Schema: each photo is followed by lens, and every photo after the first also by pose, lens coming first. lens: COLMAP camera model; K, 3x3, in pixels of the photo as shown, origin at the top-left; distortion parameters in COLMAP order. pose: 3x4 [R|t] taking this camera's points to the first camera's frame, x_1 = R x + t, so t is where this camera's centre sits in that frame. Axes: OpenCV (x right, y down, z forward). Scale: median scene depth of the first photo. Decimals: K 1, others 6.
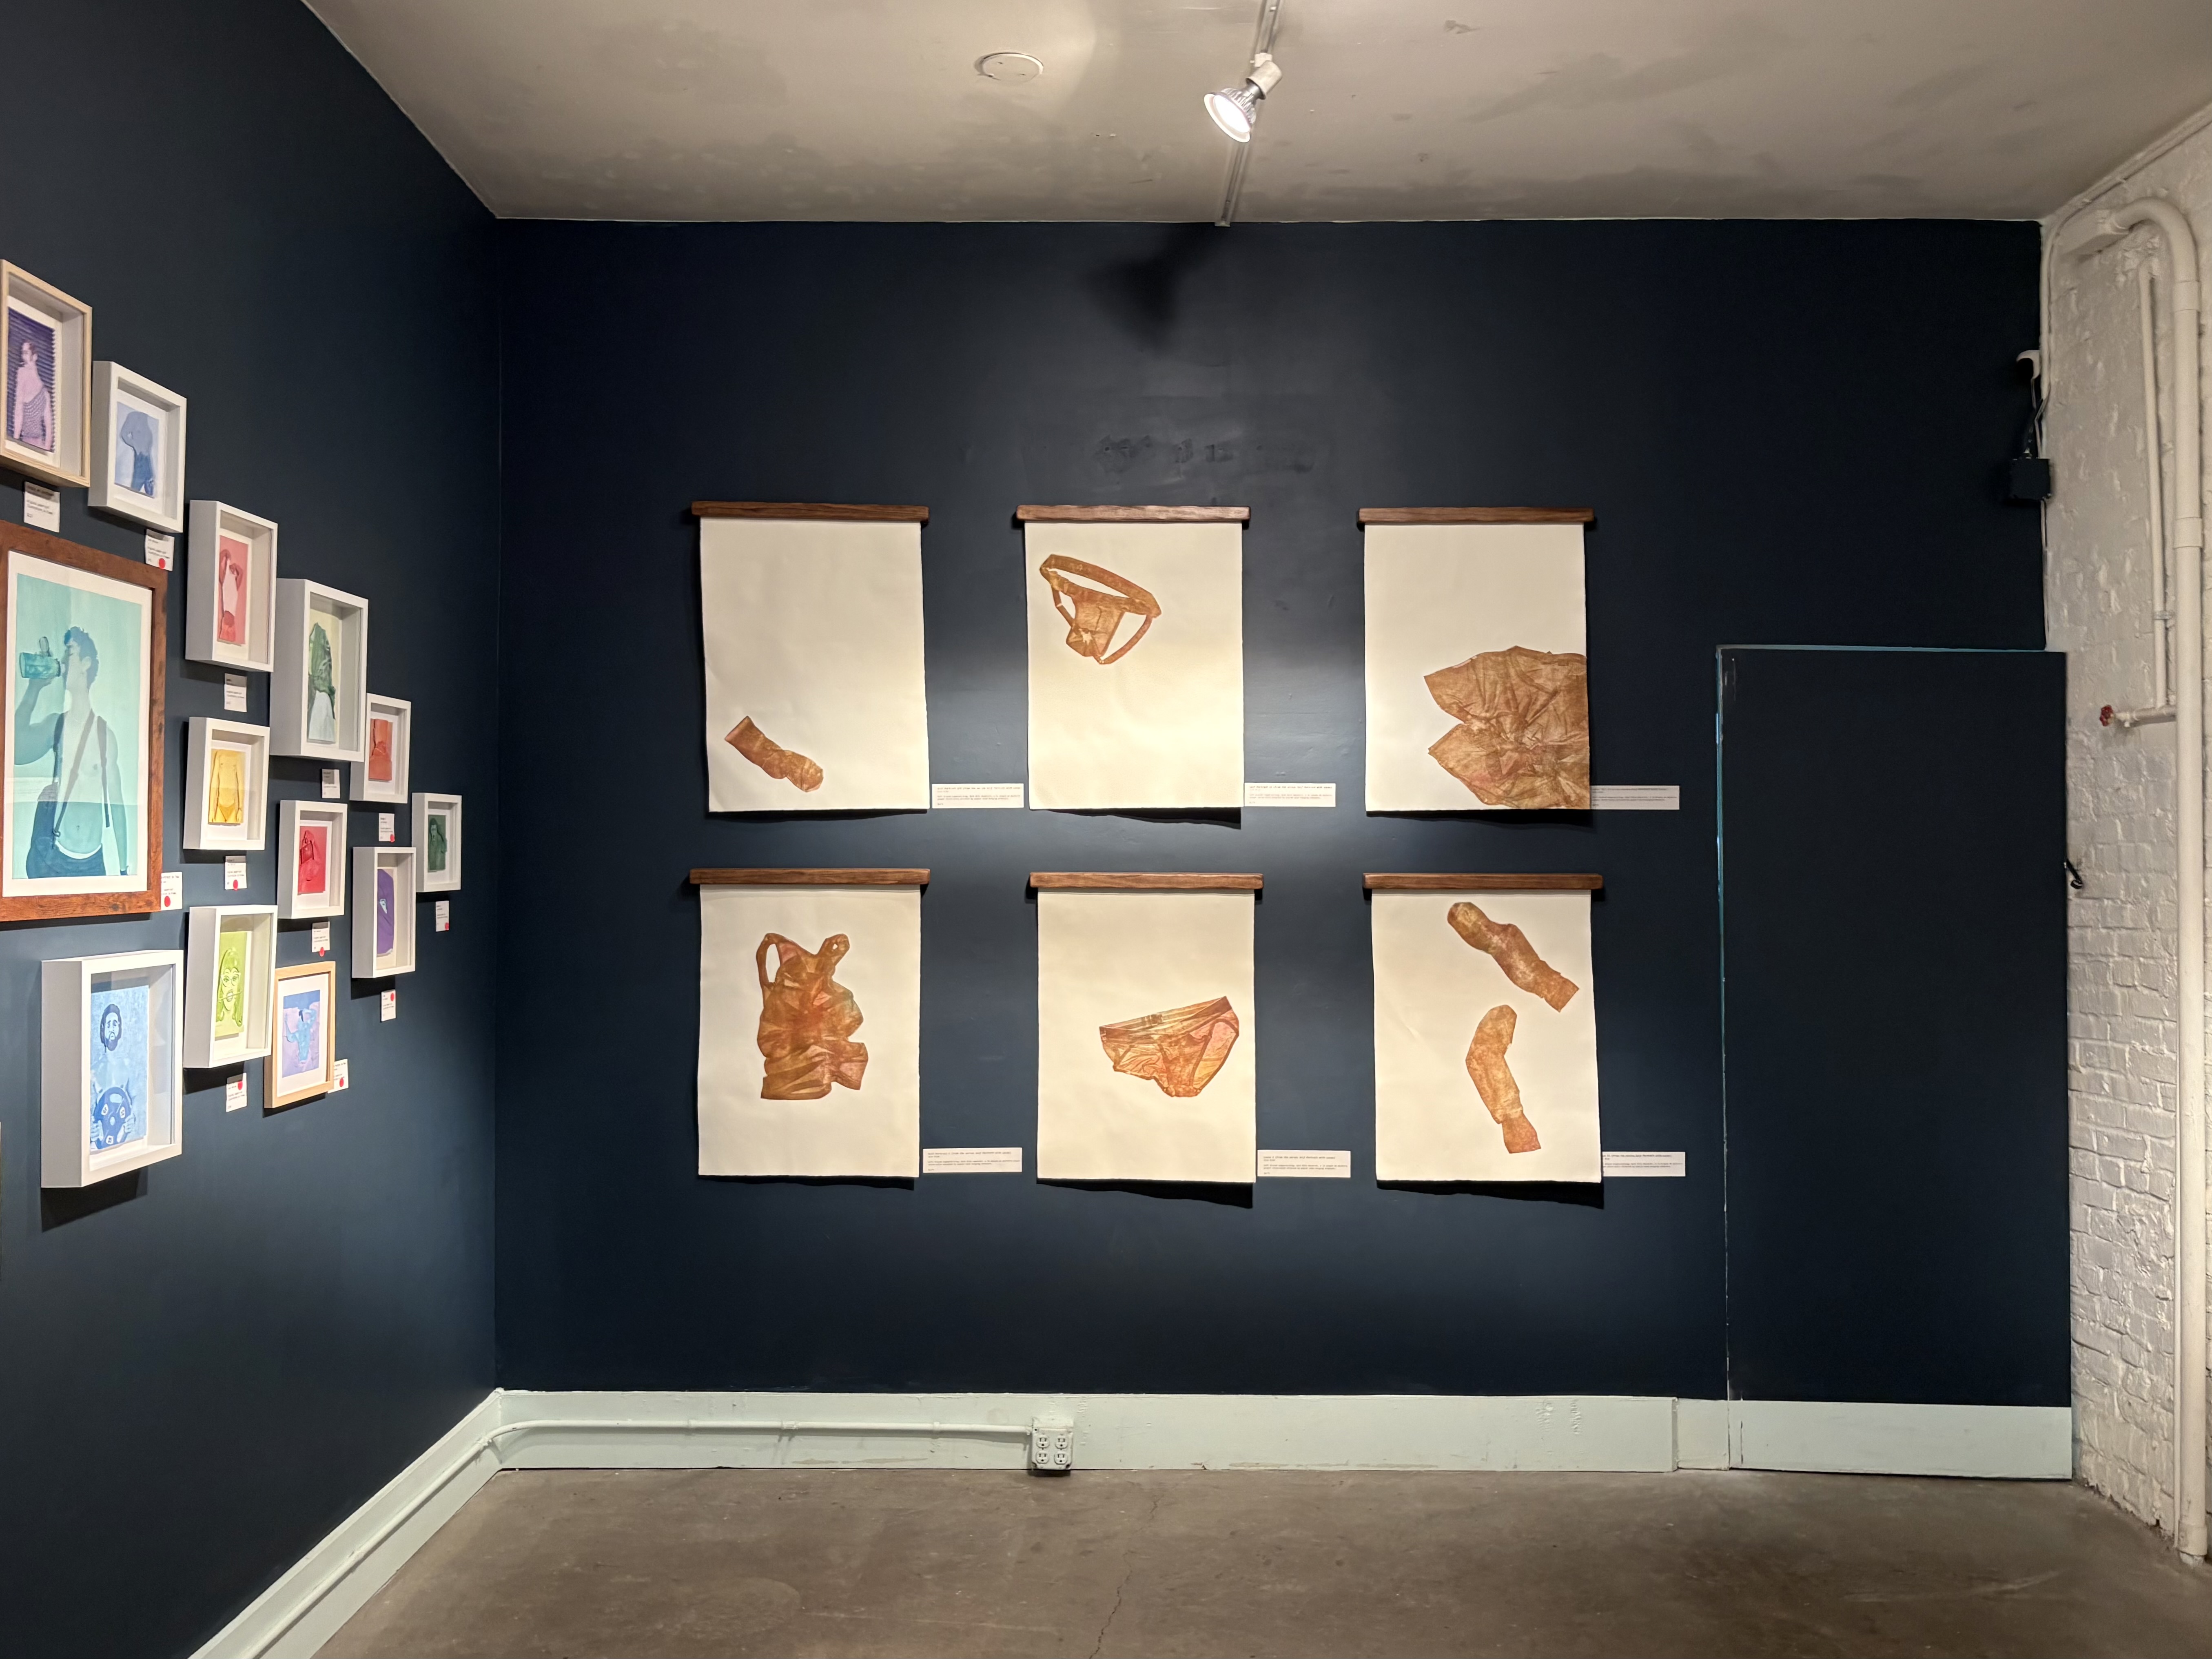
lens RADIAL K [[1816.4, 0, 1106.0], [0, 1816.4, 829.5], [0, 0, 1]] dist [0.088921, -0.077921]
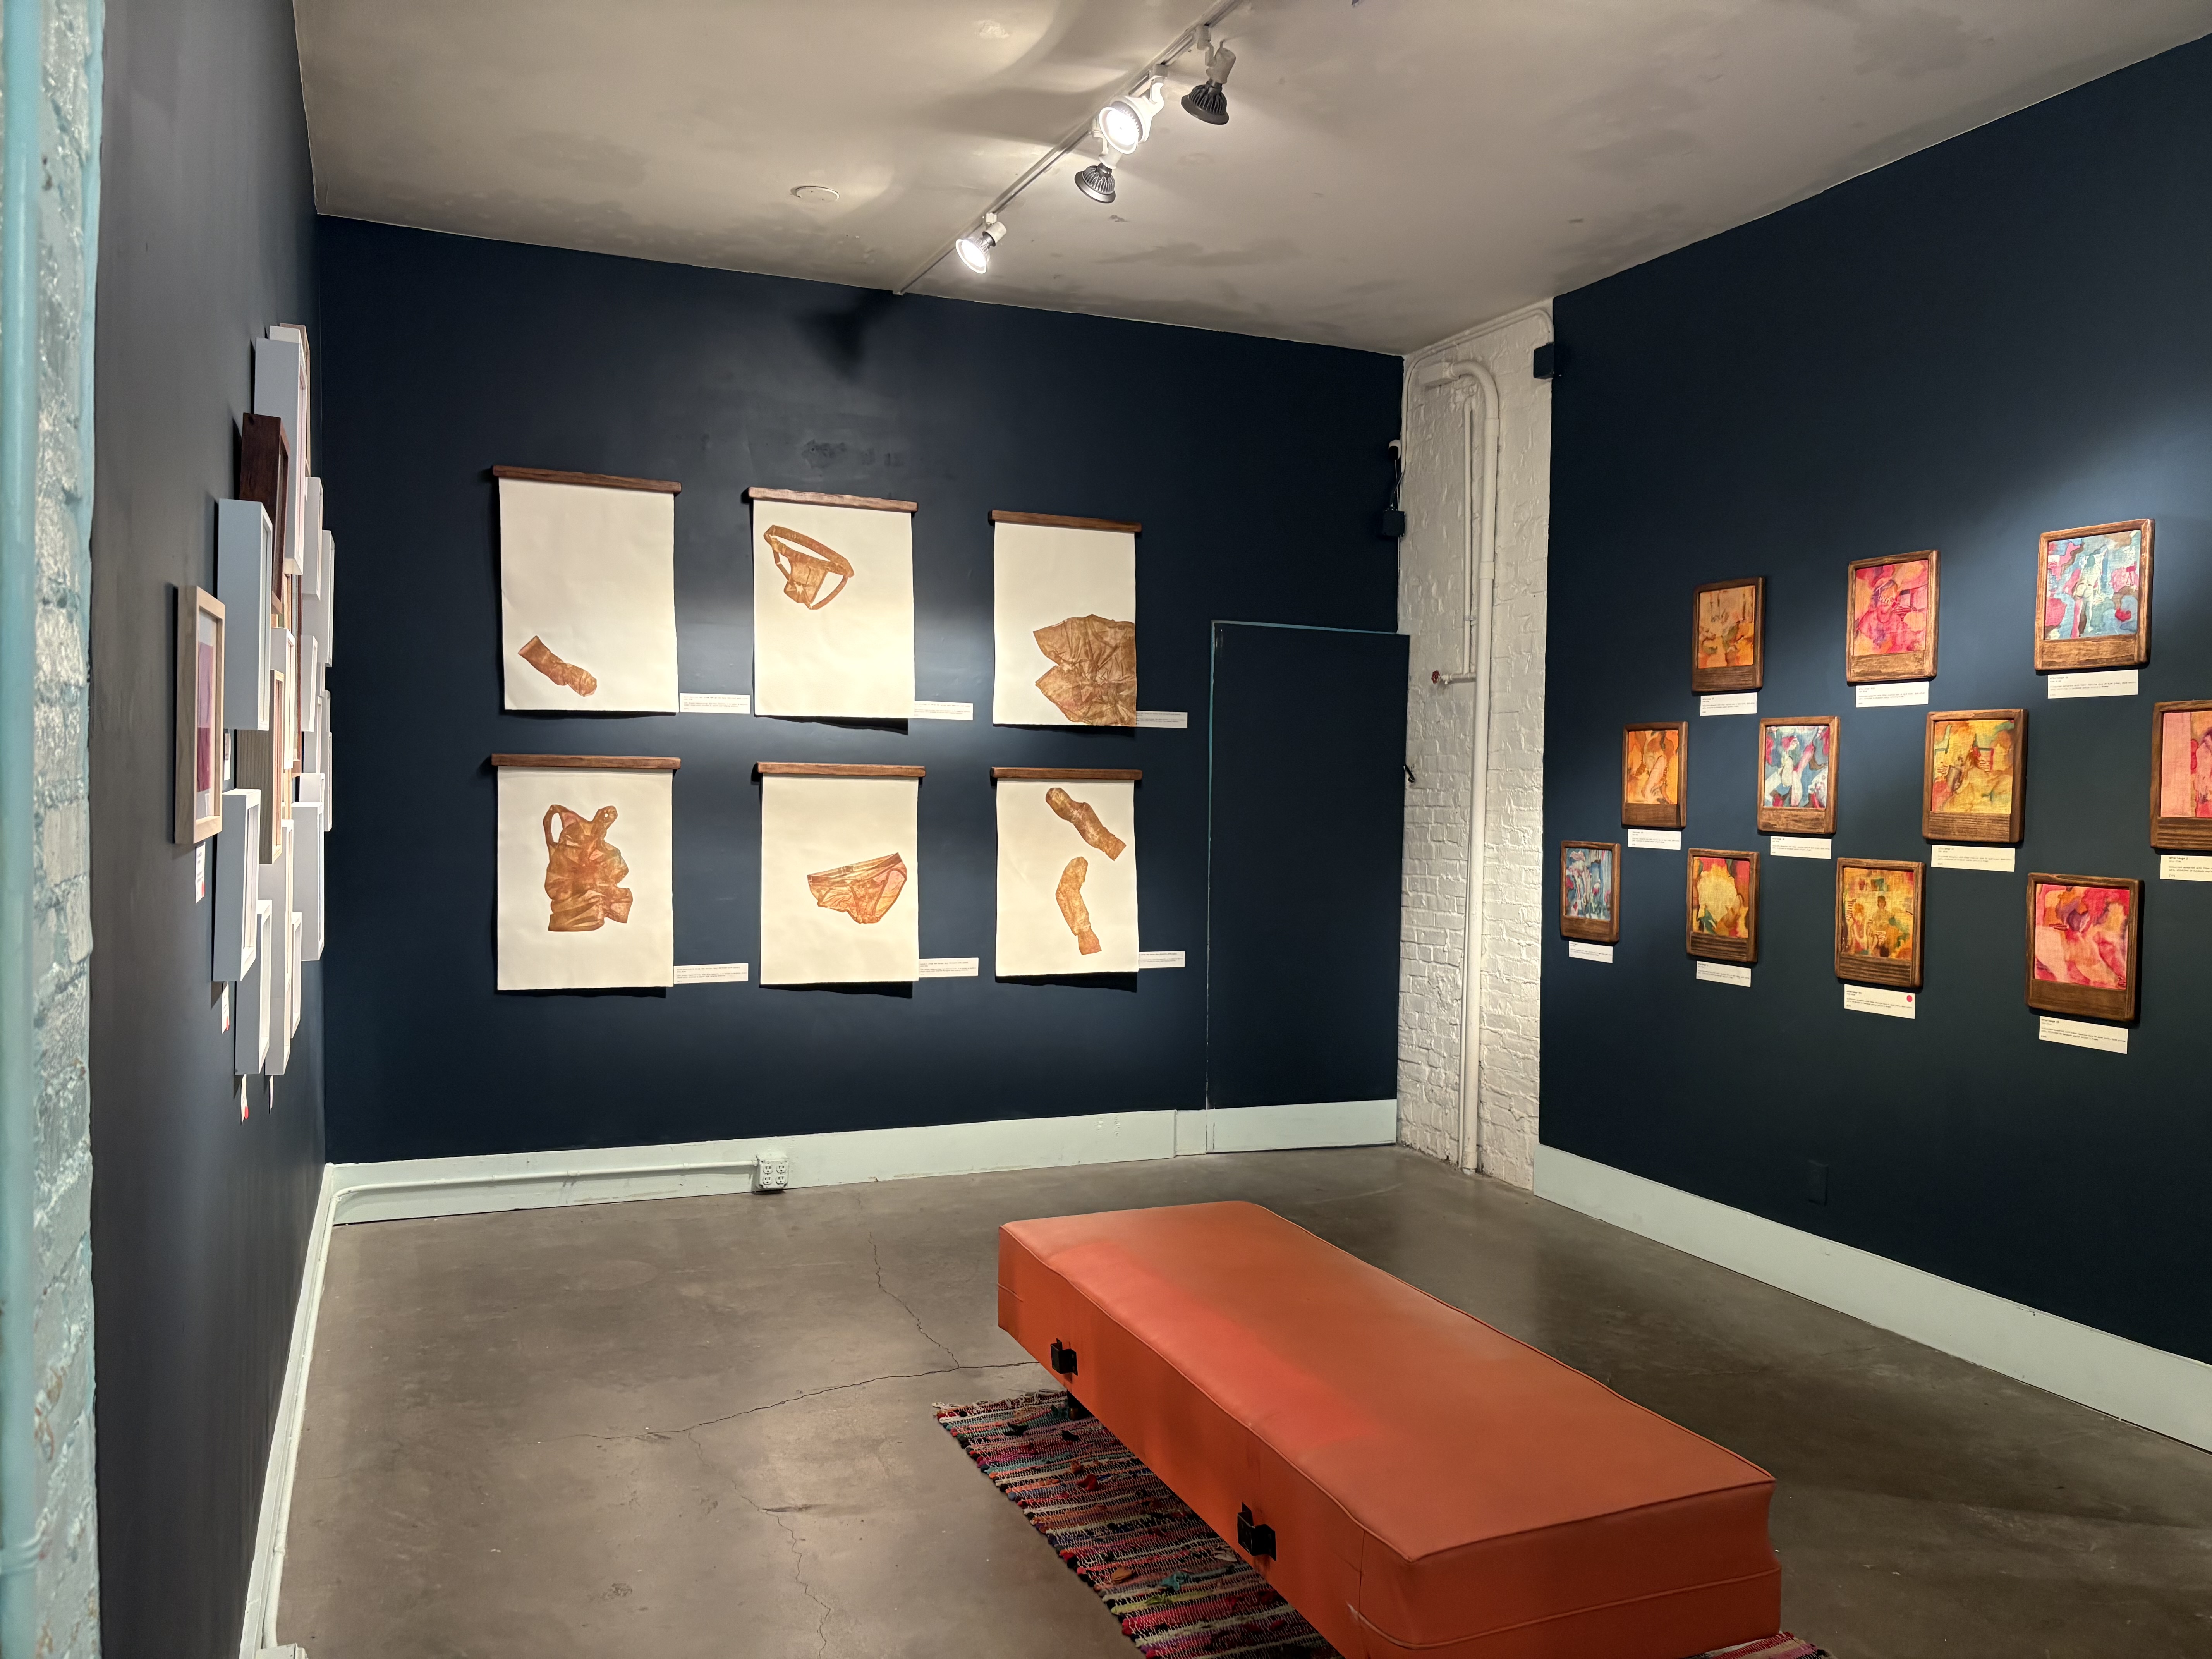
lens RADIAL K [[1724.4, 0, 1106.0], [0, 1724.4, 829.5], [0, 0, 1]] dist [0.216678, -0.311681]
pose [[0.927252, 0.002265, 0.374432, -0.289252], [-0.022896, 0.998453, 0.050660, 0.002099], [-0.373738, -0.055547, 0.925870, -0.307718]]
